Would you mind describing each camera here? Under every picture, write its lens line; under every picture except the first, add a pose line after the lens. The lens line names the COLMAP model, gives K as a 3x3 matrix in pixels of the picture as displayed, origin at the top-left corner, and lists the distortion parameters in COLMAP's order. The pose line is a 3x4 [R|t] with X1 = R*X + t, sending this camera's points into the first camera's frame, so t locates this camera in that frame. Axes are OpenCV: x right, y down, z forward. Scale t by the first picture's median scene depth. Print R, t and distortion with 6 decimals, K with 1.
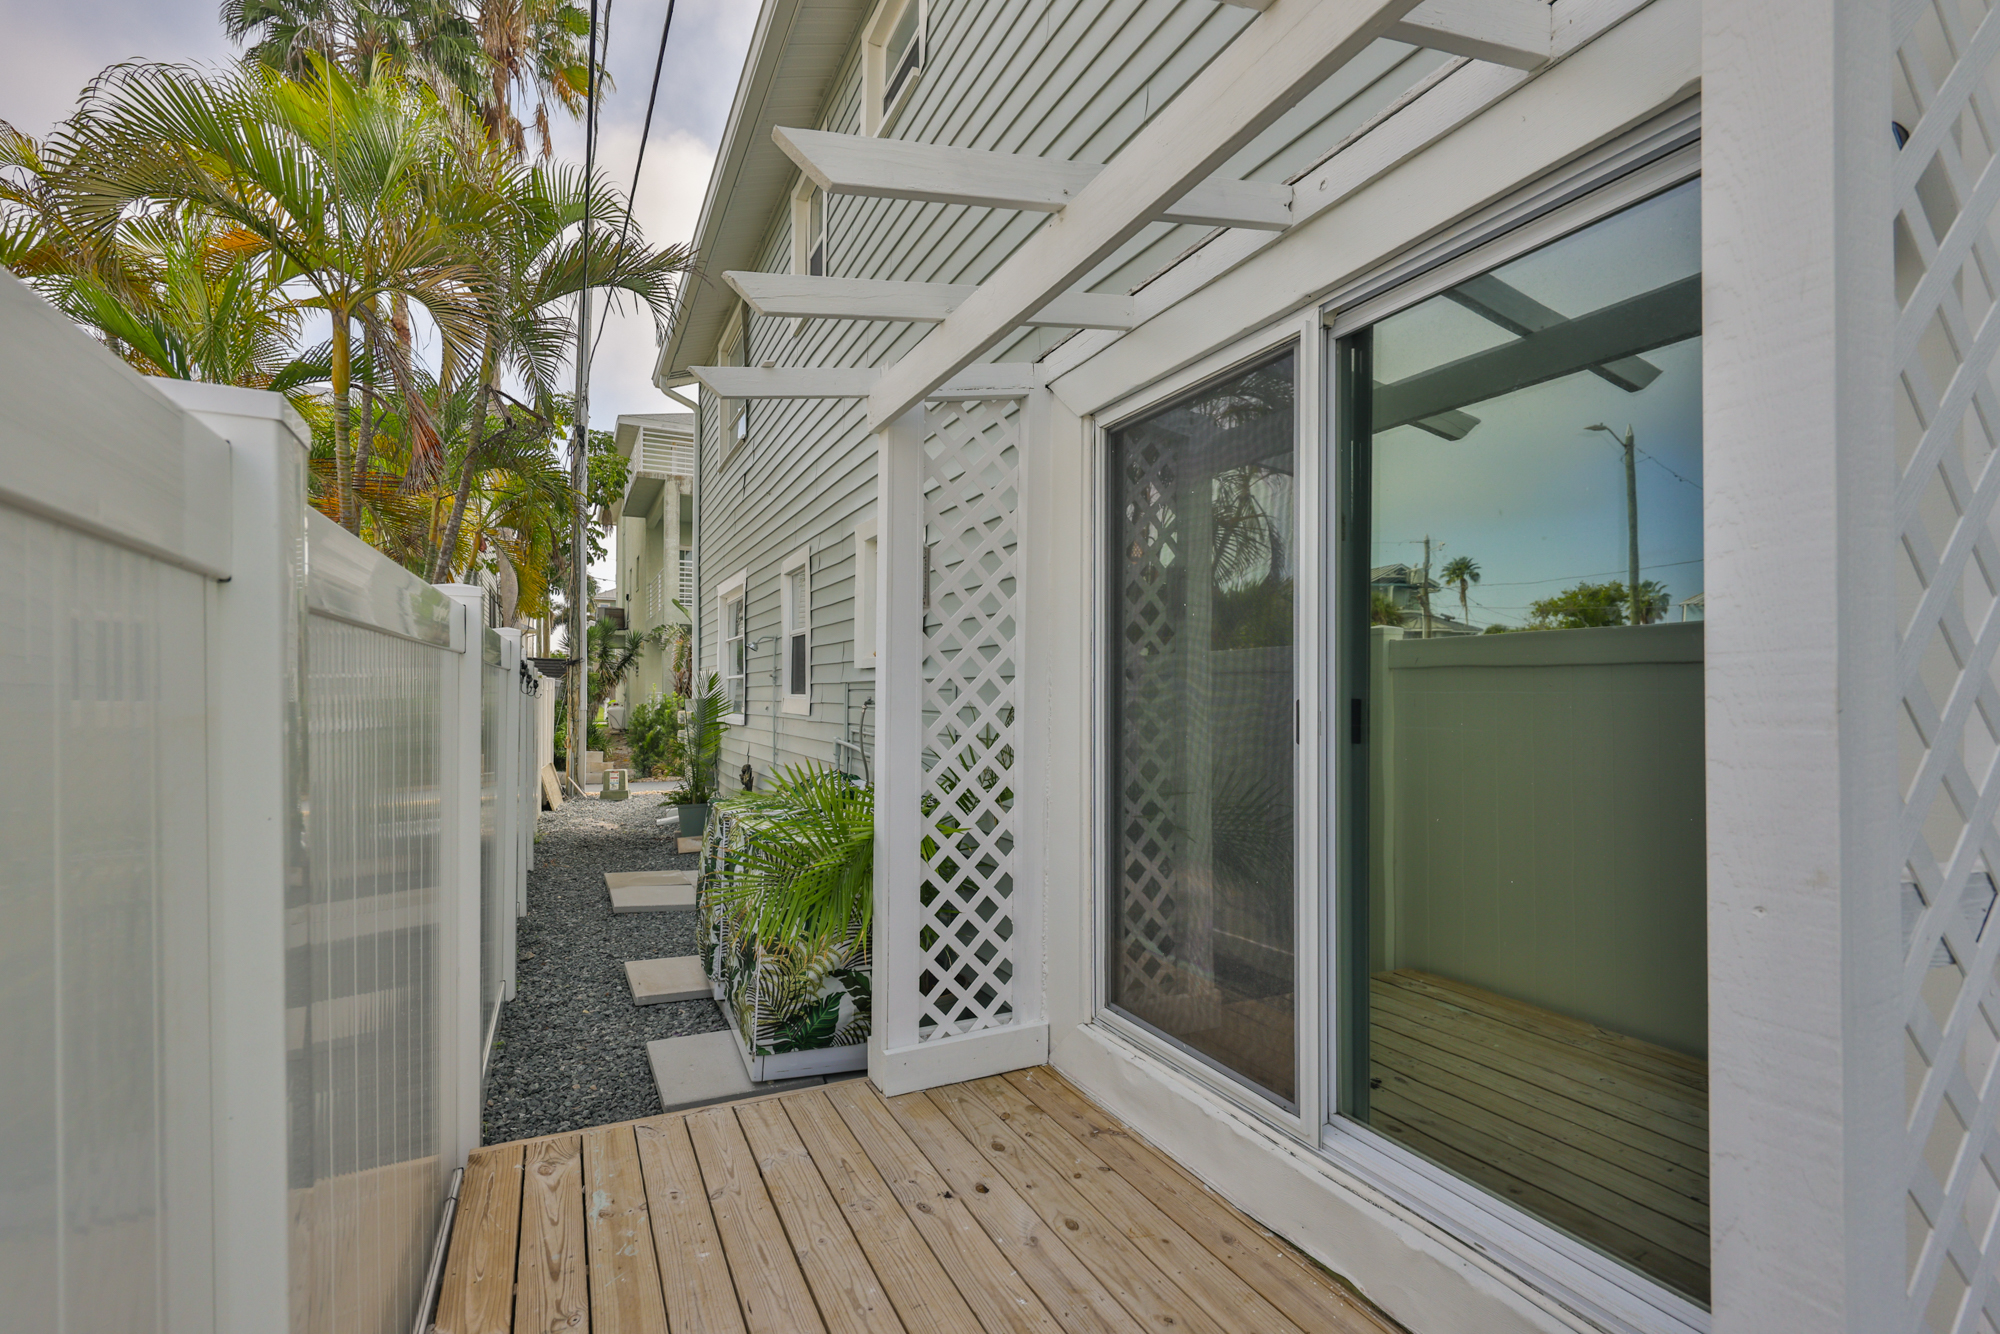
lens RADIAL K [[887.7, 0, 973.5], [0, 887.7, 701.4], [0, 0, 1]] dist [0.003598, 0.000530]
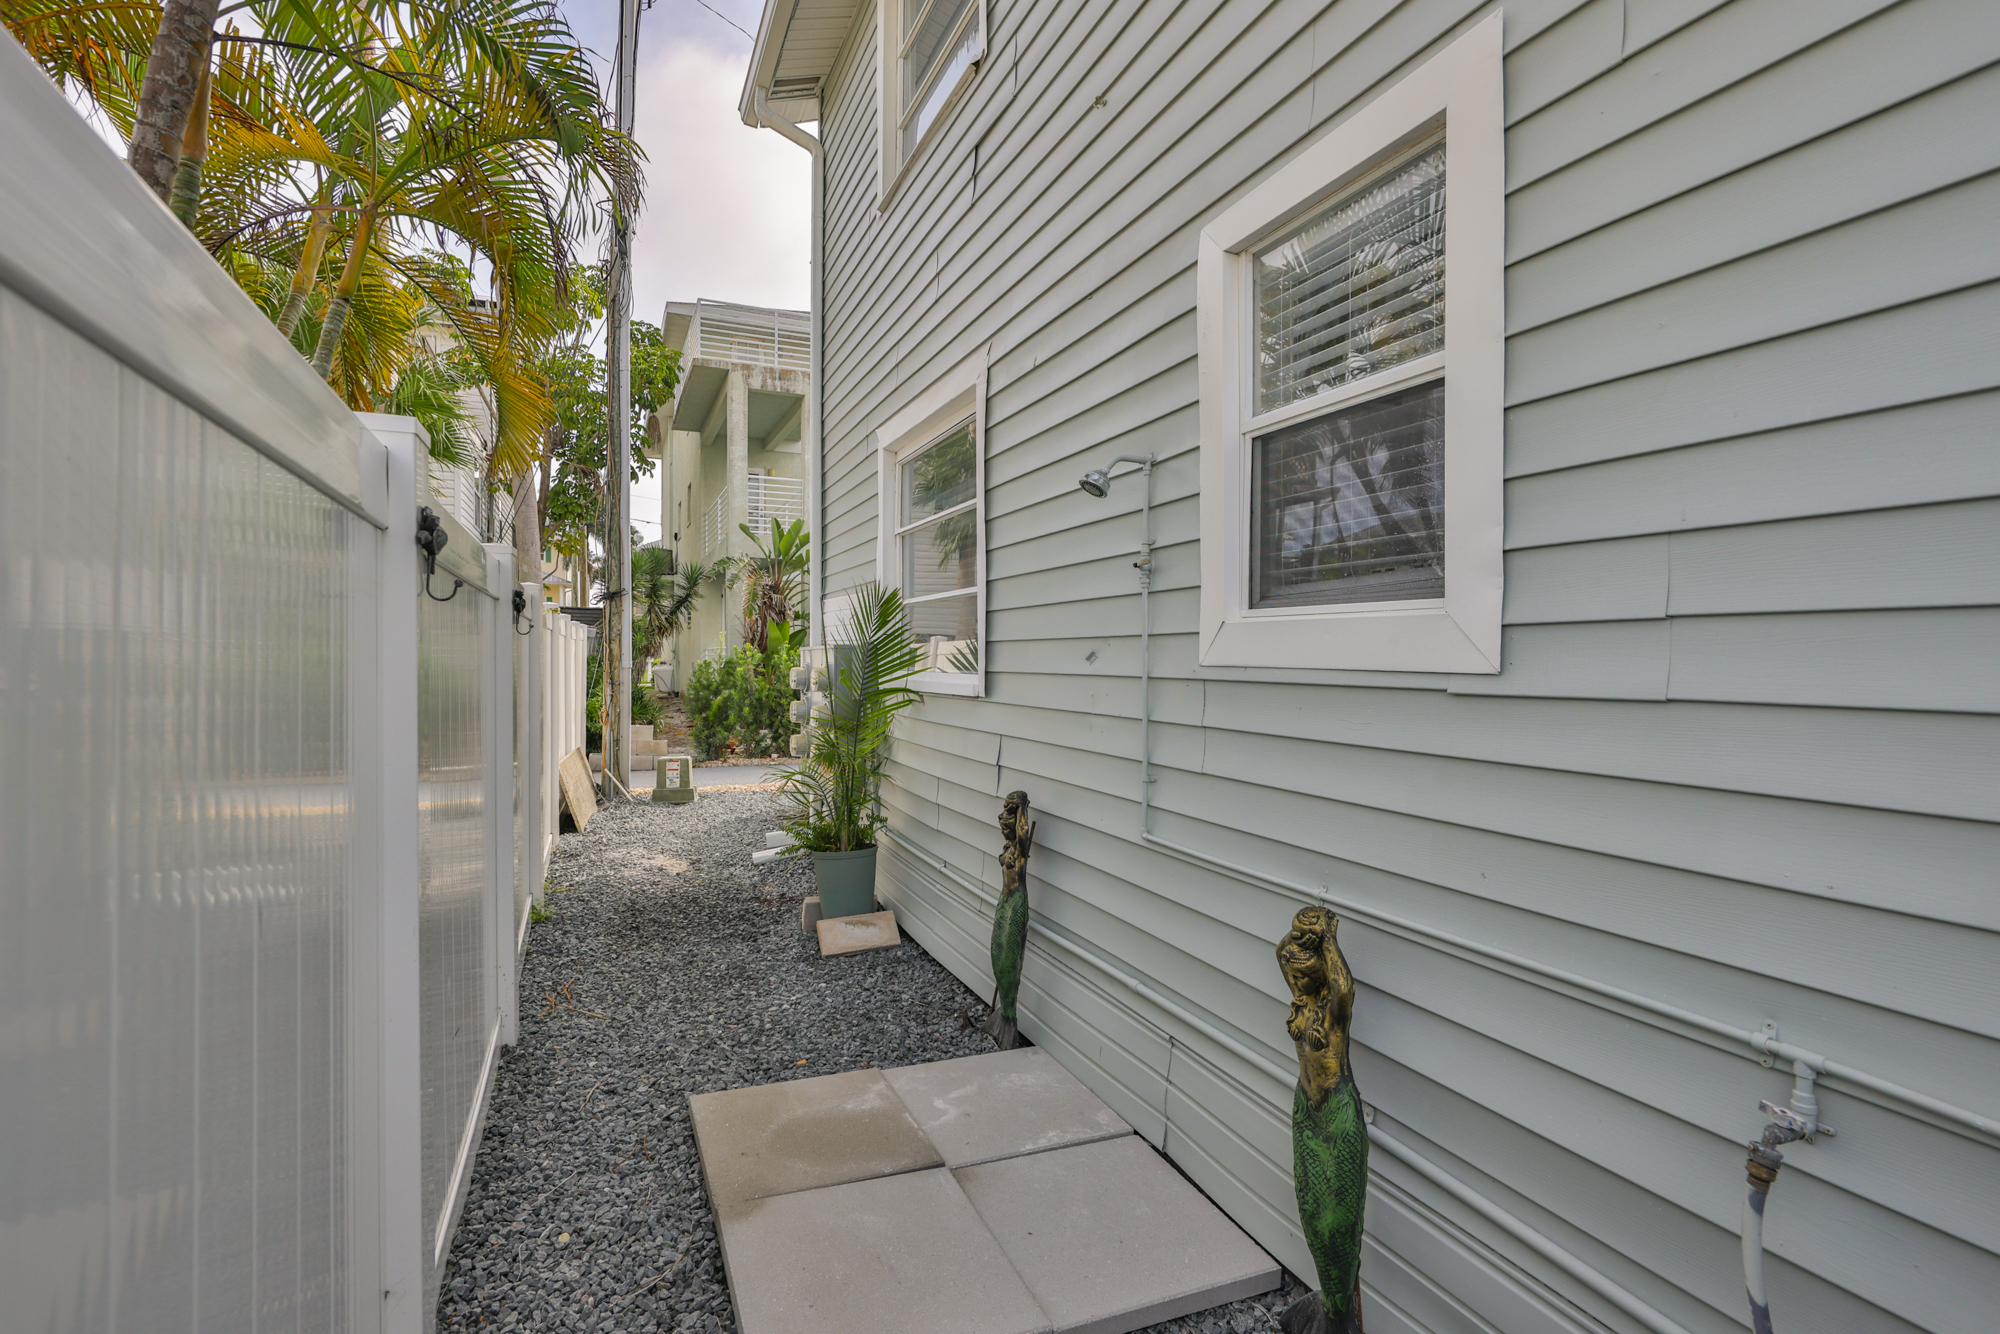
lens RADIAL K [[887.7, 0, 991.7], [0, 887.7, 665.9], [0, 0, 1]] dist [0.003598, 0.000530]
pose [[0.999745, -0.003553, -0.022291, -0.142137], [0.003690, 0.999975, 0.006099, 0.005069], [0.022269, -0.006180, 0.999733, 0.320781]]
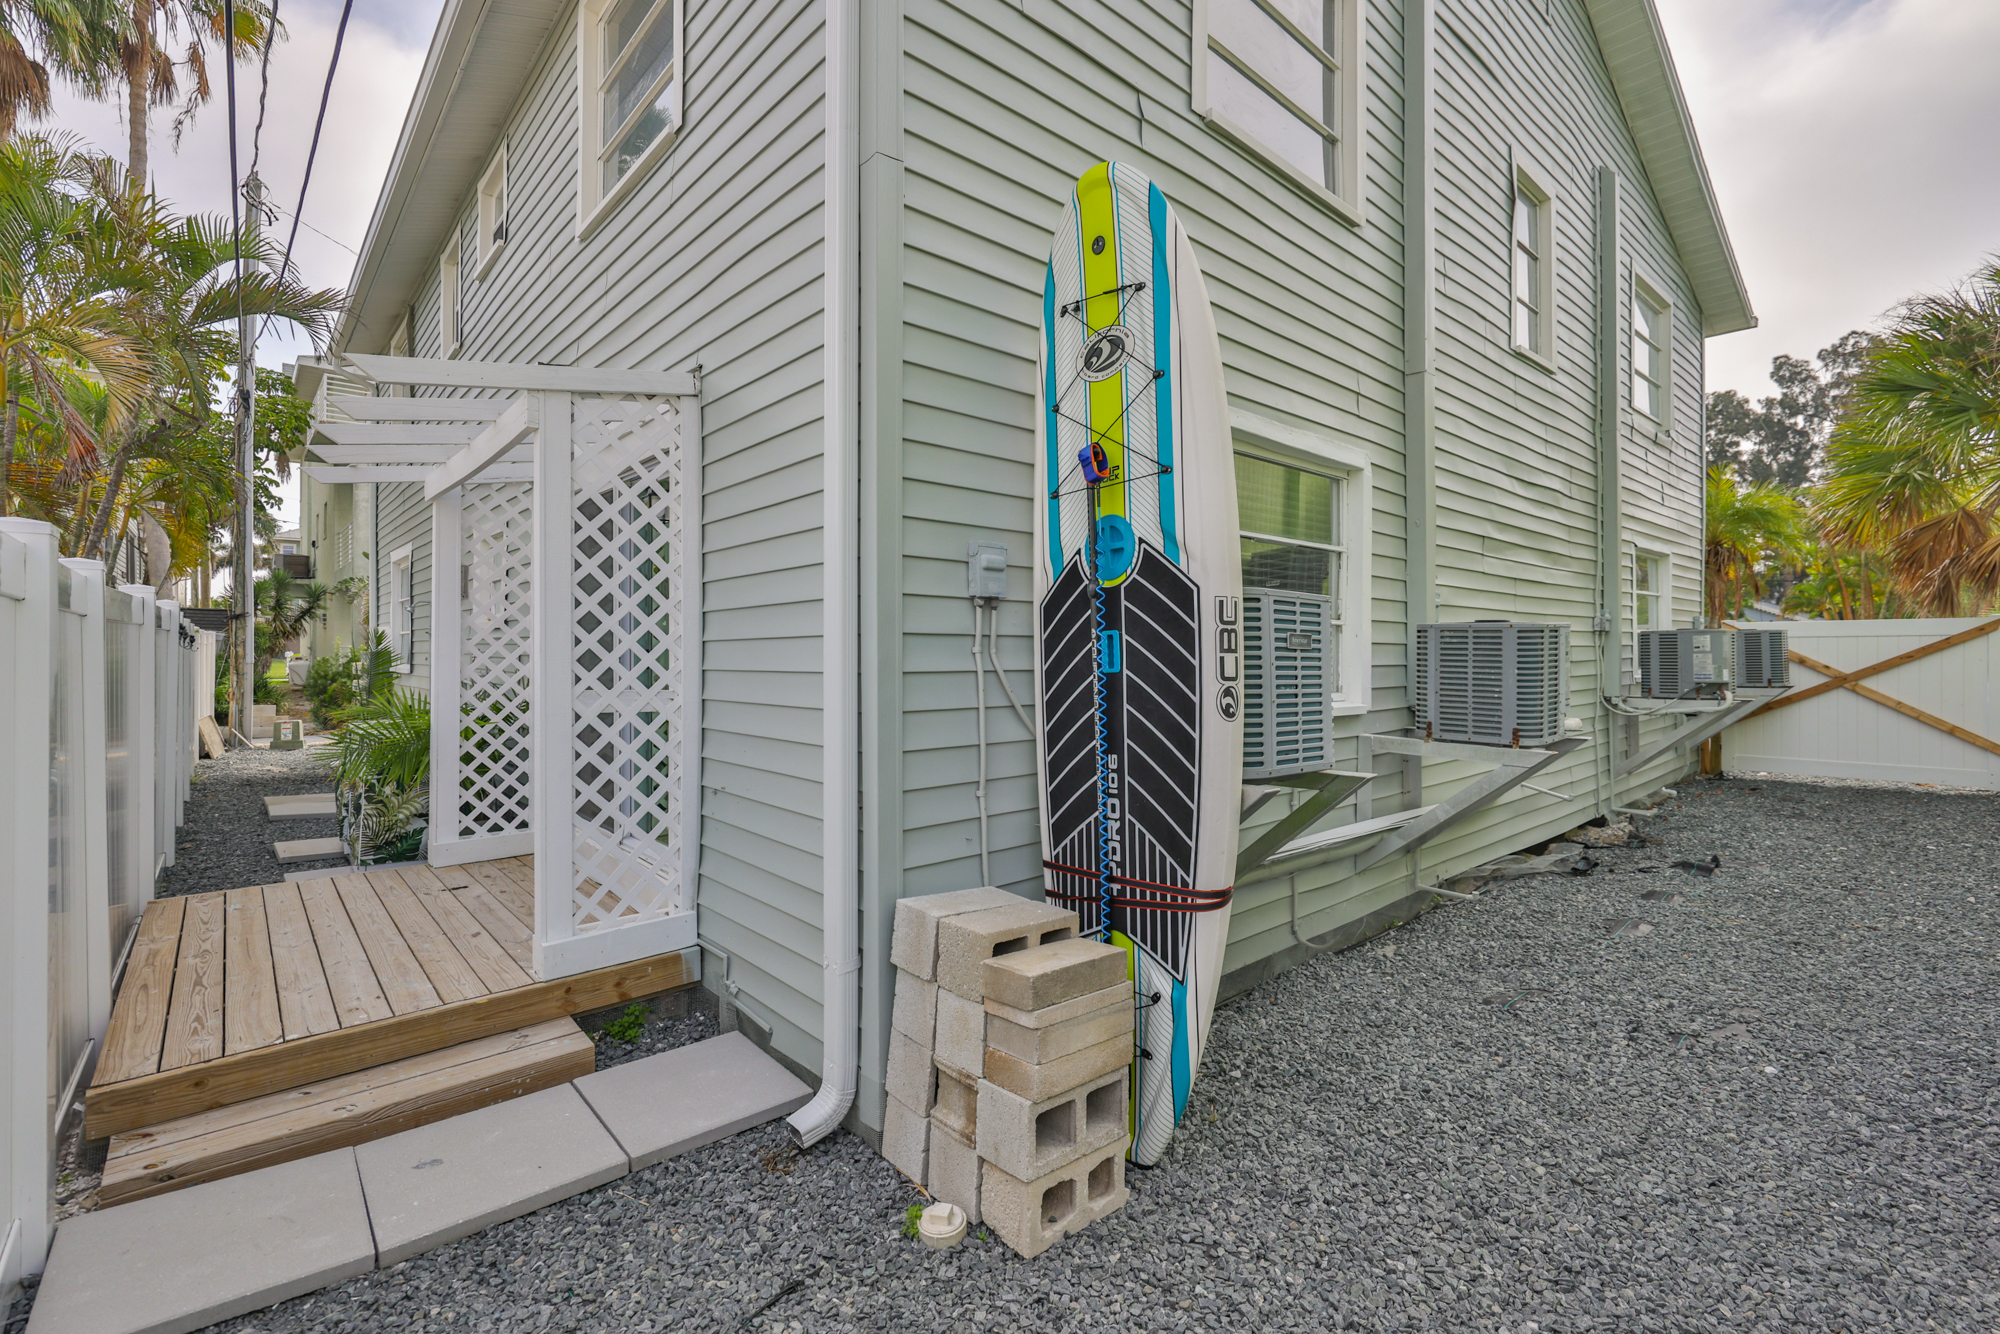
lens RADIAL K [[887.7, 0, 1048.8], [0, 887.7, 646.0], [0, 0, 1]] dist [0.003598, 0.000530]
pose [[0.952511, -0.005493, 0.304456, 0.120798], [0.007279, 0.999962, -0.004732, 0.001286], [-0.304419, 0.006723, 0.952515, -0.247903]]
